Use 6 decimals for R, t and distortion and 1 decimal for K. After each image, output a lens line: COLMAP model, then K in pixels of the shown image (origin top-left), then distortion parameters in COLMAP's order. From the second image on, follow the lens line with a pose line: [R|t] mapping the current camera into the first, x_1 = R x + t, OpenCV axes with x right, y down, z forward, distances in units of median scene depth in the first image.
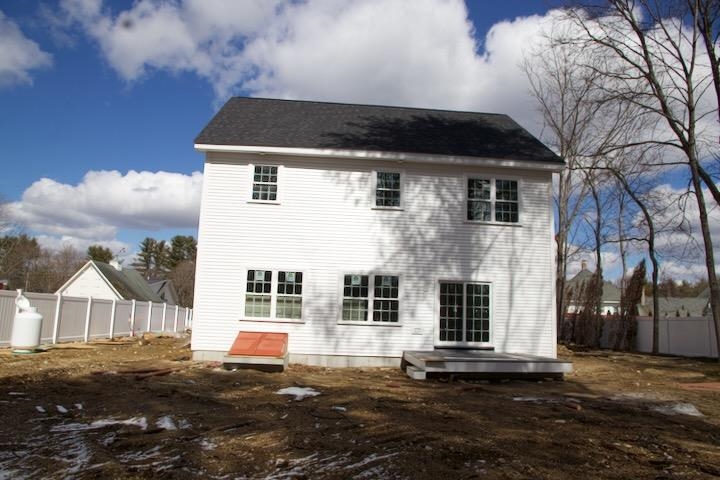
lens RADIAL K [[473.2, 0, 360.0], [0, 473.2, 240.0], [0, 0, 1]] dist [-0.028483, 0.001060]
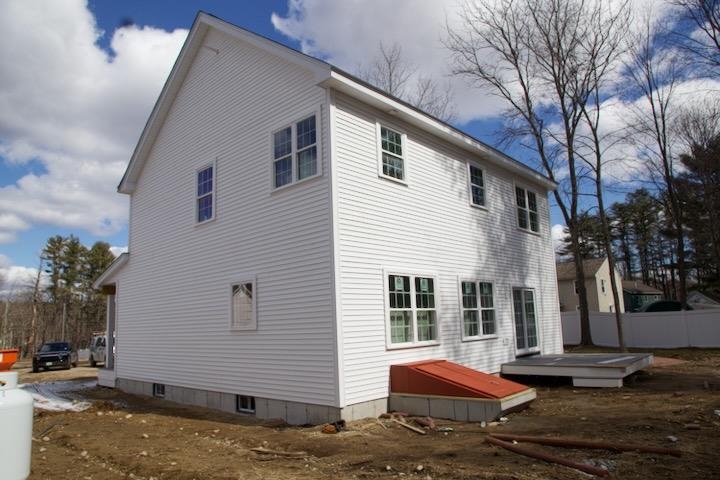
lens RADIAL K [[473.2, 0, 360.0], [0, 473.2, 240.0], [0, 0, 1]] dist [-0.028483, 0.001060]
pose [[0.723448, 0.055149, 0.688172, -0.735312], [-0.042341, 0.998472, -0.035505, 0.038012], [-0.689079, -0.003452, 0.724678, 0.525320]]
